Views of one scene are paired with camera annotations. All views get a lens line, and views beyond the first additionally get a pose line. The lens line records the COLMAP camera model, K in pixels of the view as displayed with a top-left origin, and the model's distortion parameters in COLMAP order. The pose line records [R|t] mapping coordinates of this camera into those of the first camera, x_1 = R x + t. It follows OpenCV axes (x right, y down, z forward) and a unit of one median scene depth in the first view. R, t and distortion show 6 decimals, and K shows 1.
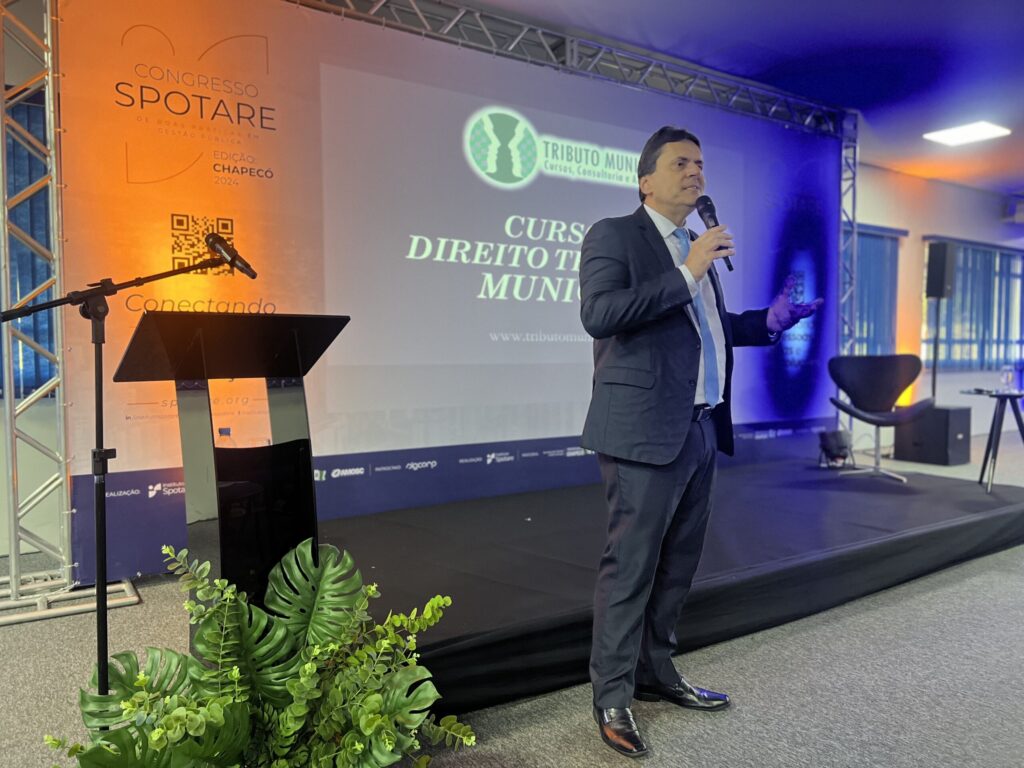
lens RADIAL K [[779.6, 0, 514.5], [0, 779.6, 383.1], [0, 0, 1]] dist [0.036546, -0.039325]
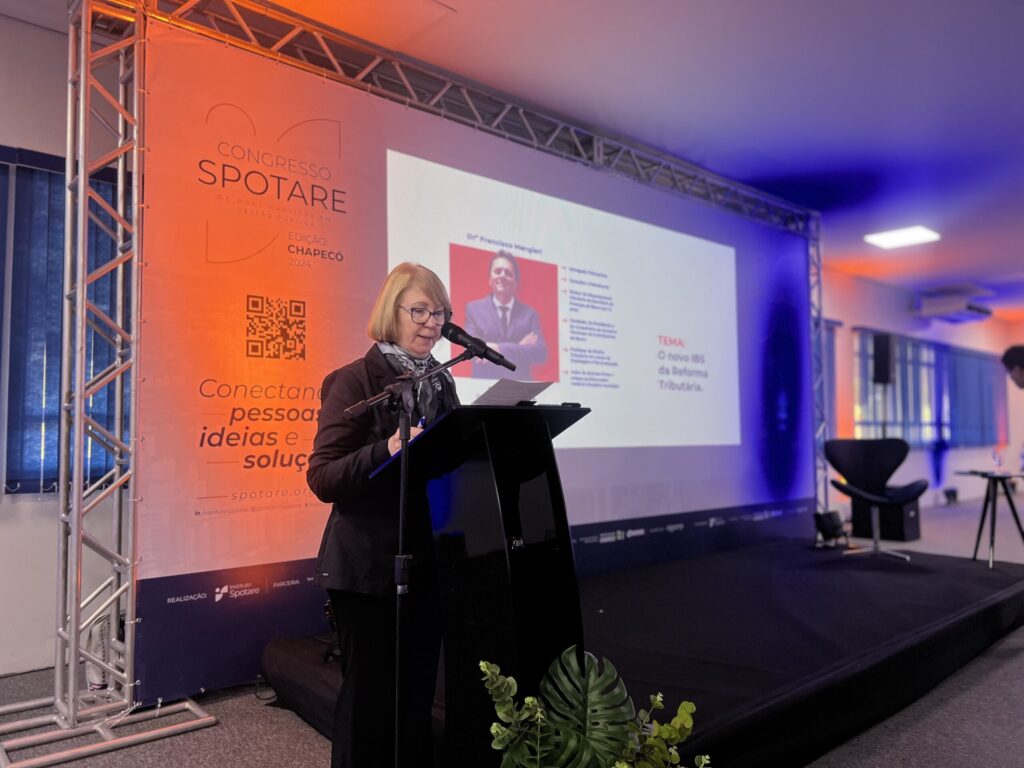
lens RADIAL K [[779.6, 0, 509.6], [0, 779.6, 381.3], [0, 0, 1]] dist [0.036546, -0.039325]
pose [[0.989137, 0.006881, 0.146832, -0.256438], [0.008394, 0.994630, -0.103155, -0.010967], [-0.146754, 0.103267, 0.983768, 0.029582]]
